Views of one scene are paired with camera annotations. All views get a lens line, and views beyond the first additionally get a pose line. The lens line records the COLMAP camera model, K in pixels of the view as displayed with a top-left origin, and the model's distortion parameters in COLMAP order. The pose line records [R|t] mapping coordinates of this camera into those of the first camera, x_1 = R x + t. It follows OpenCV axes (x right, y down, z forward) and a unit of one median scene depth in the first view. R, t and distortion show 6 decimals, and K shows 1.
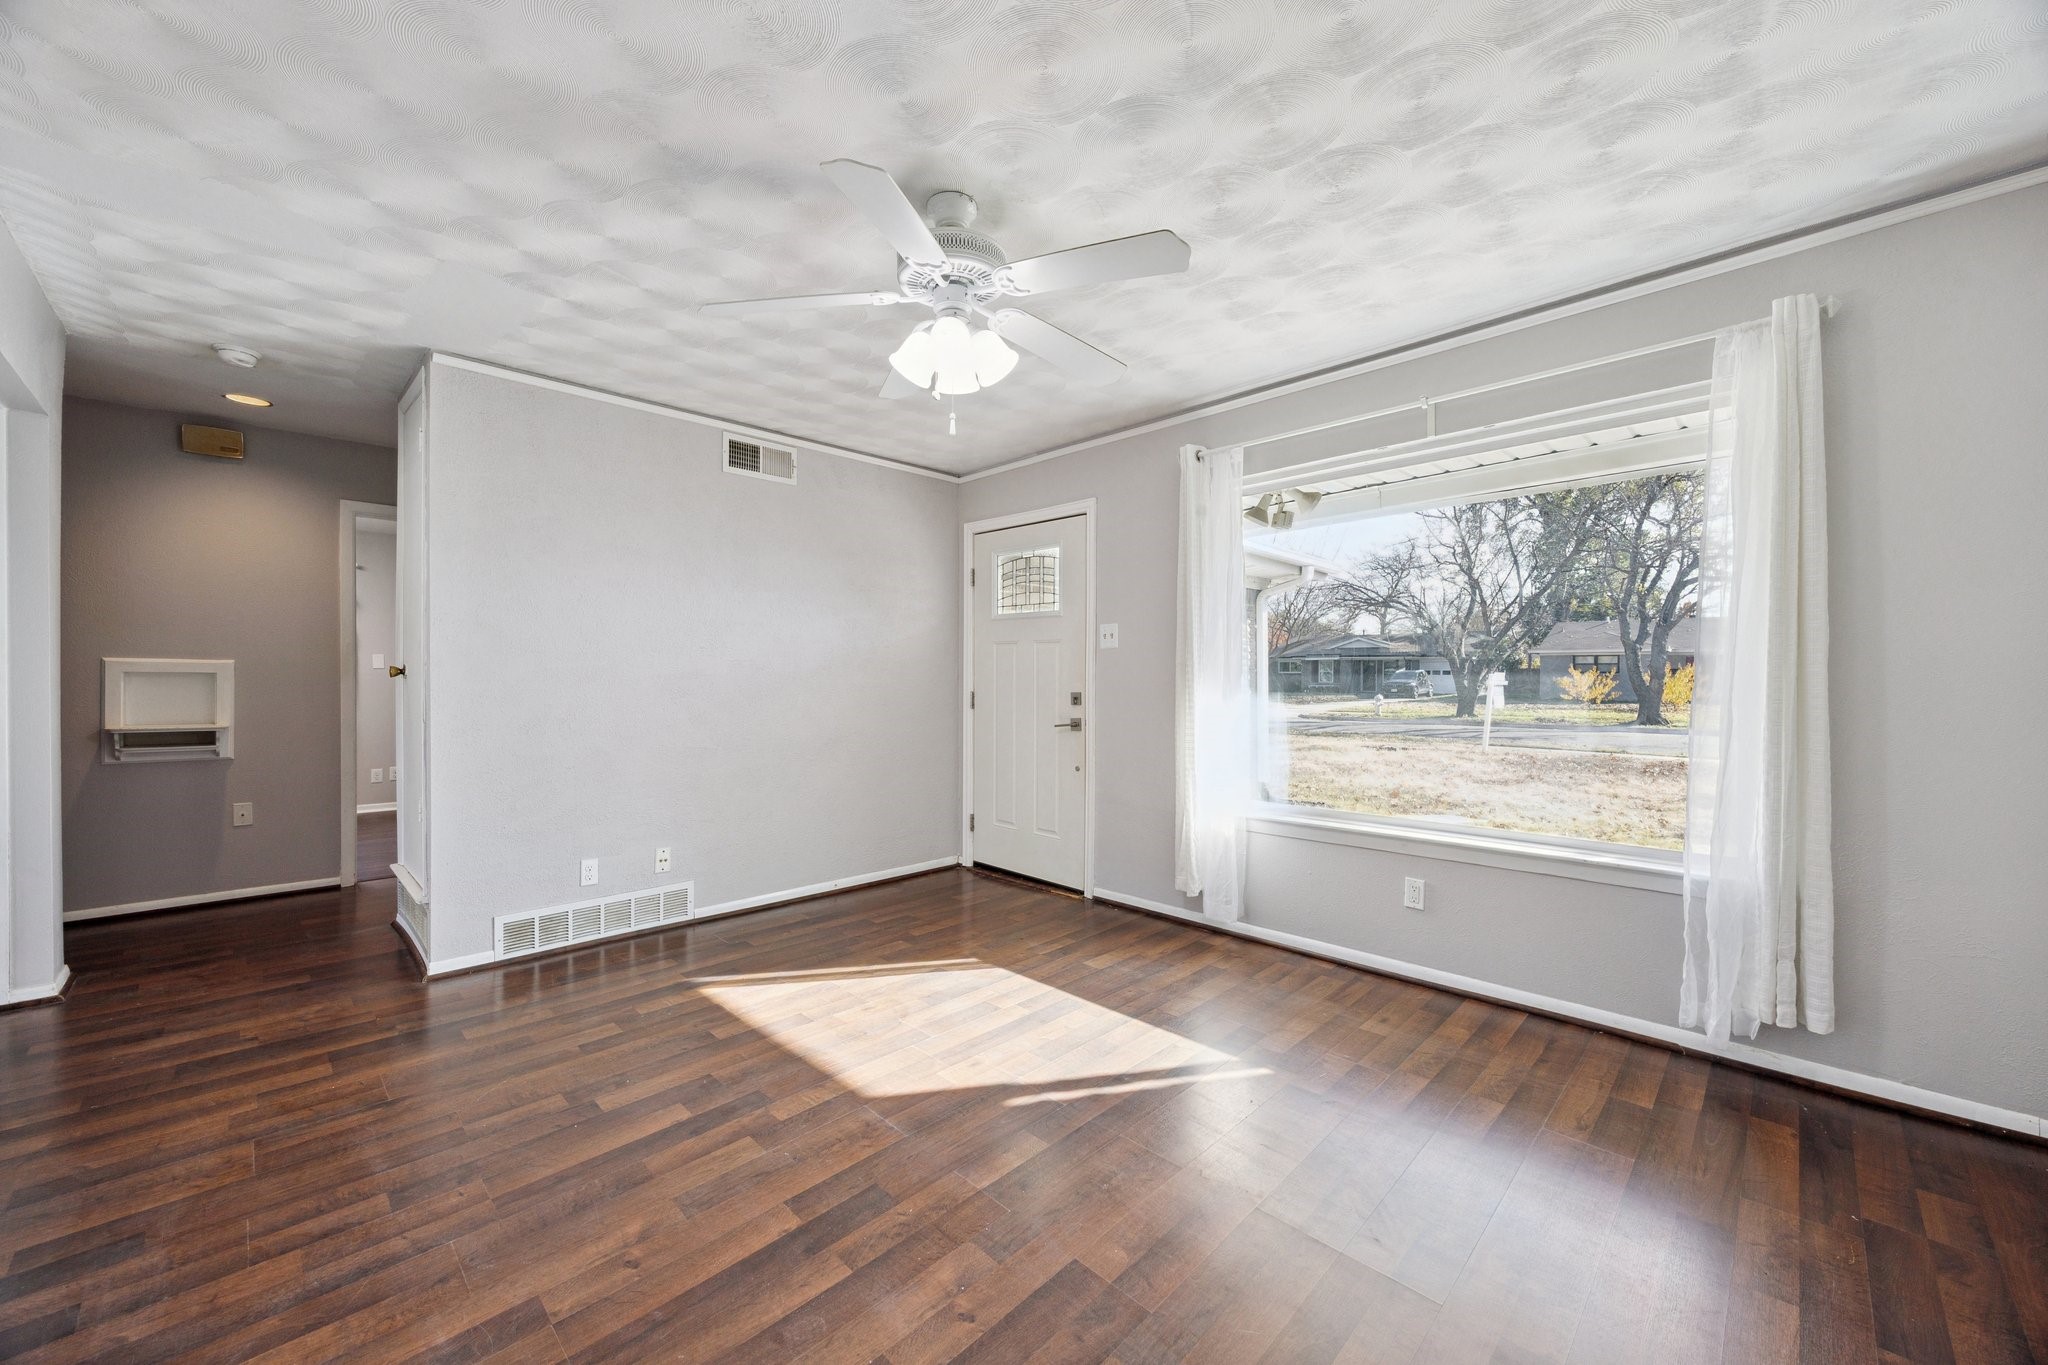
lens RADIAL K [[789.0, 0, 1018.7], [0, 789.0, 678.4], [0, 0, 1]] dist [0.001668, -0.000521]
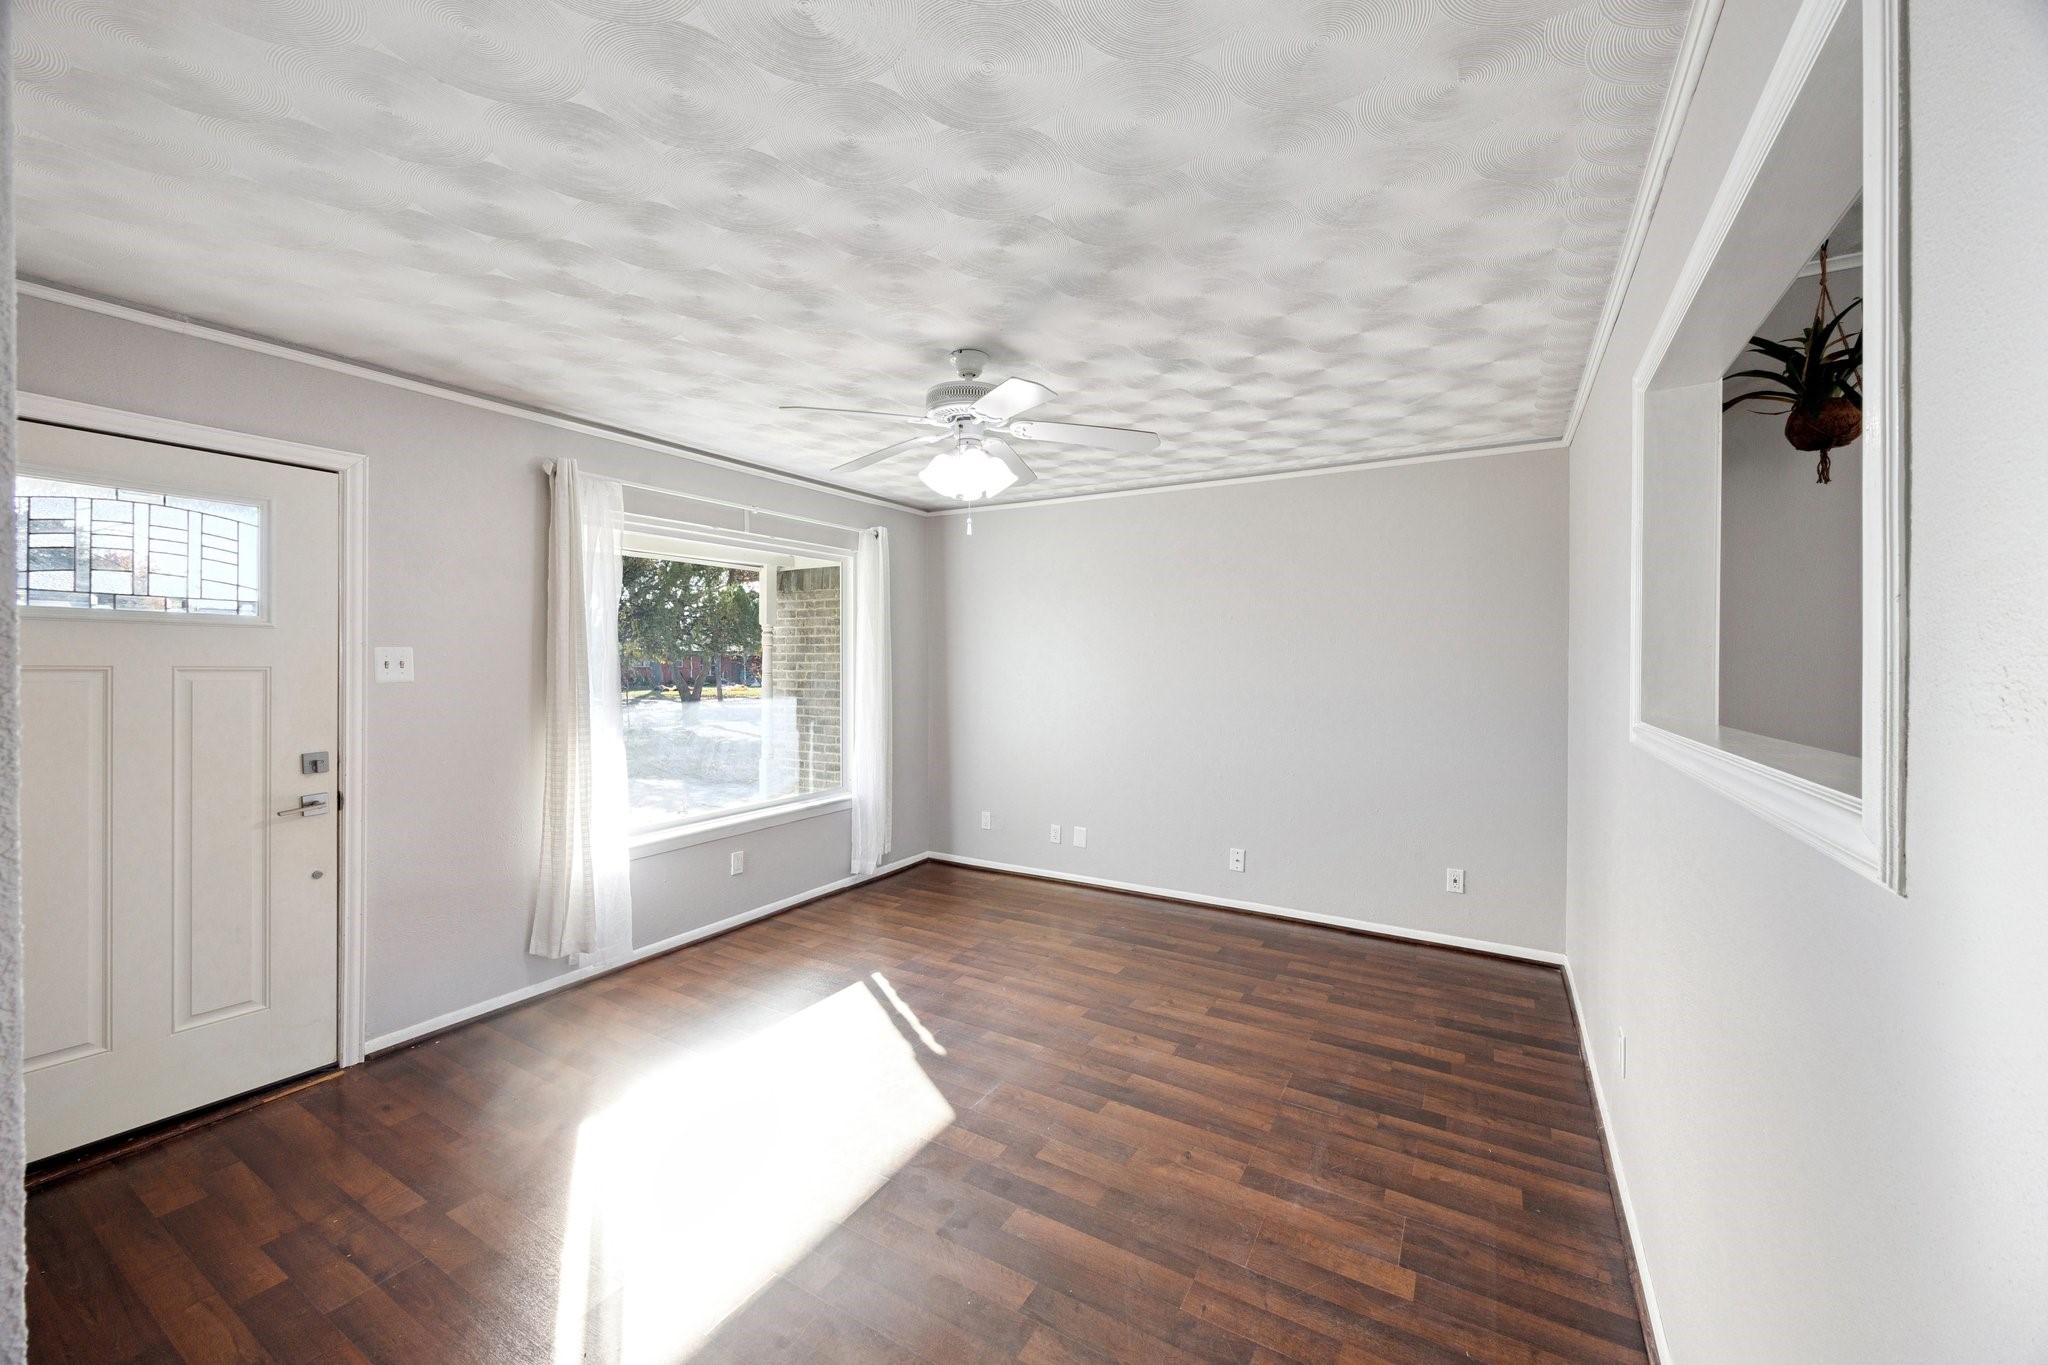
lens RADIAL K [[789.0, 0, 1017.7], [0, 789.0, 667.5], [0, 0, 1]] dist [0.001668, -0.000521]
pose [[-0.256390, -0.006010, 0.966555, -1.293360], [0.001549, 0.999977, 0.006628, -0.101780], [-0.966572, 0.003196, -0.256375, 1.207915]]
